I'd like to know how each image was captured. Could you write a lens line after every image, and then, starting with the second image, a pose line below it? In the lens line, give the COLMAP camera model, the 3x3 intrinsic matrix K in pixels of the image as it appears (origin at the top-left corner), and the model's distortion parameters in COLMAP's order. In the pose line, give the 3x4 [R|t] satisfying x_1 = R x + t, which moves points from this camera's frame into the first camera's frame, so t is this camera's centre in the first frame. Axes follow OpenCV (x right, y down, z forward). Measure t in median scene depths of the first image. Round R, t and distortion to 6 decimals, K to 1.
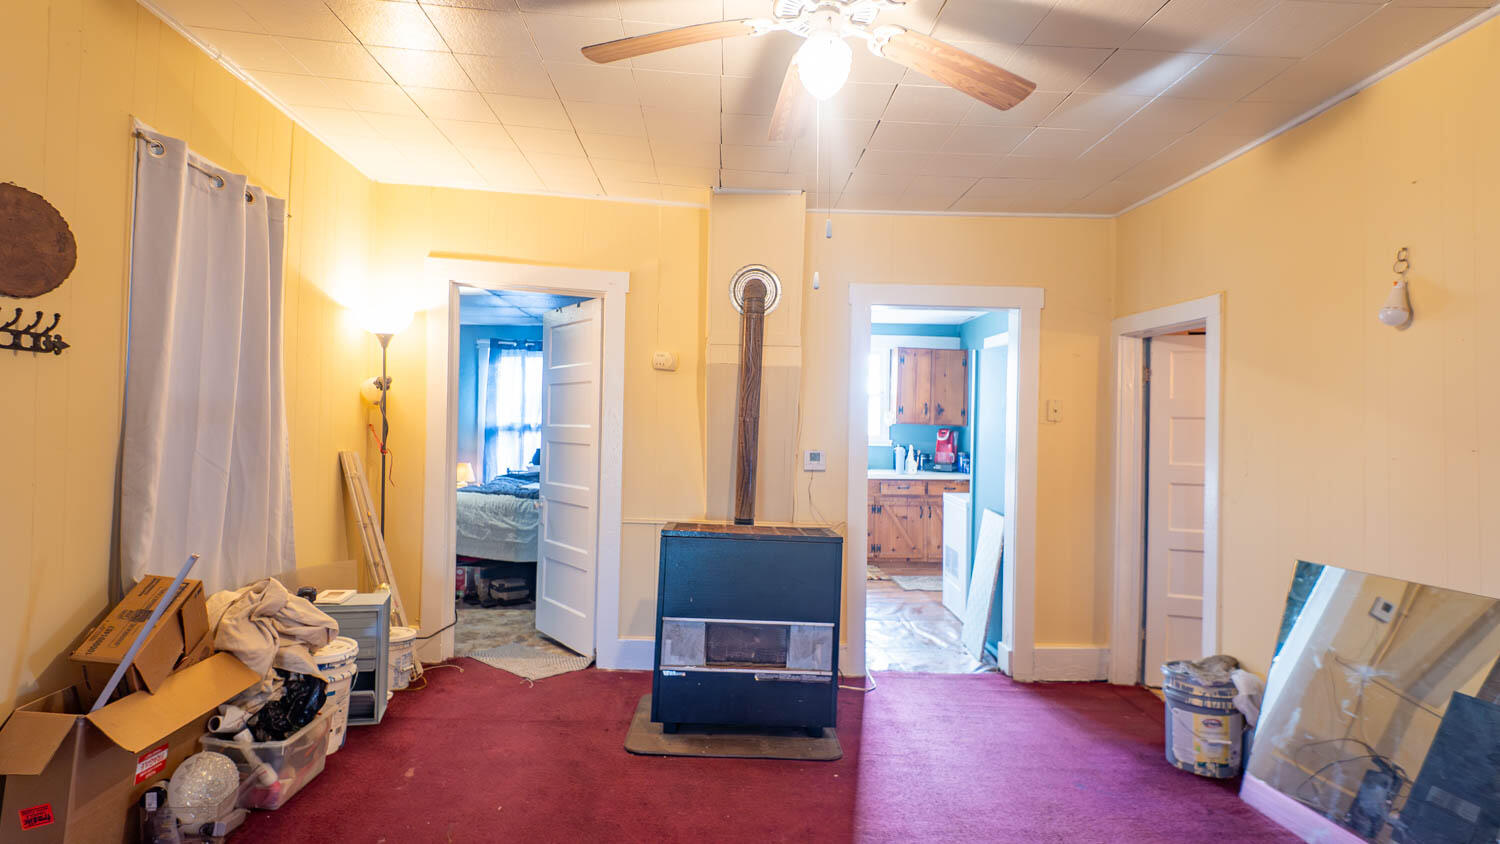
lens RADIAL K [[775.9, 0, 741.1], [0, 775.9, 417.9], [0, 0, 1]] dist [0.042499, -0.062220]
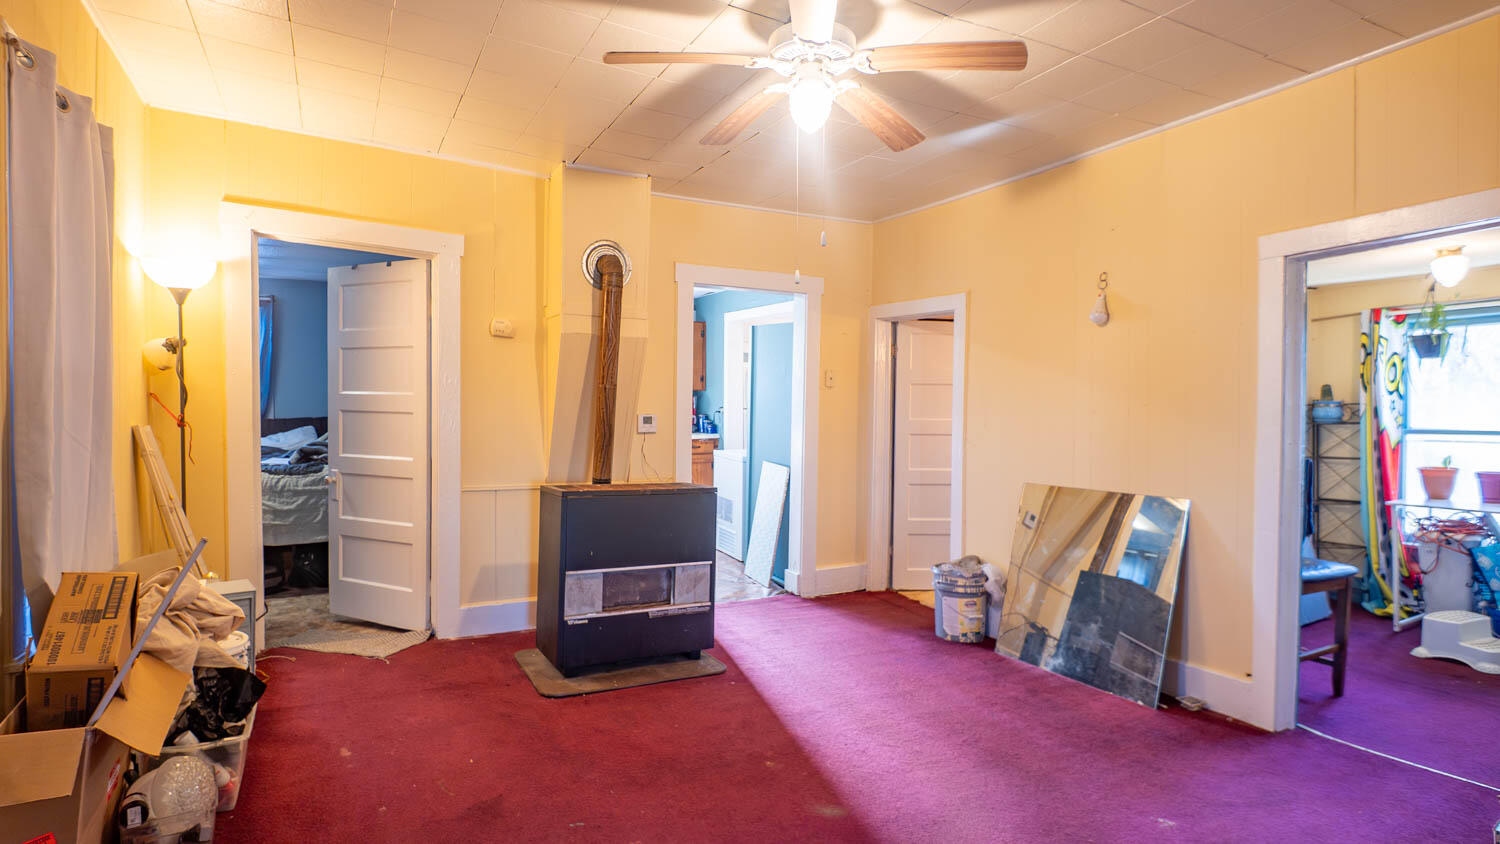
lens RADIAL K [[775.9, 0, 741.1], [0, 775.9, 417.9], [0, 0, 1]] dist [0.042499, -0.062220]
pose [[0.901953, -0.020337, 0.431355, -0.322638], [0.000040, 0.998894, 0.047012, -0.005691], [-0.431834, -0.042385, 0.900956, -0.058267]]
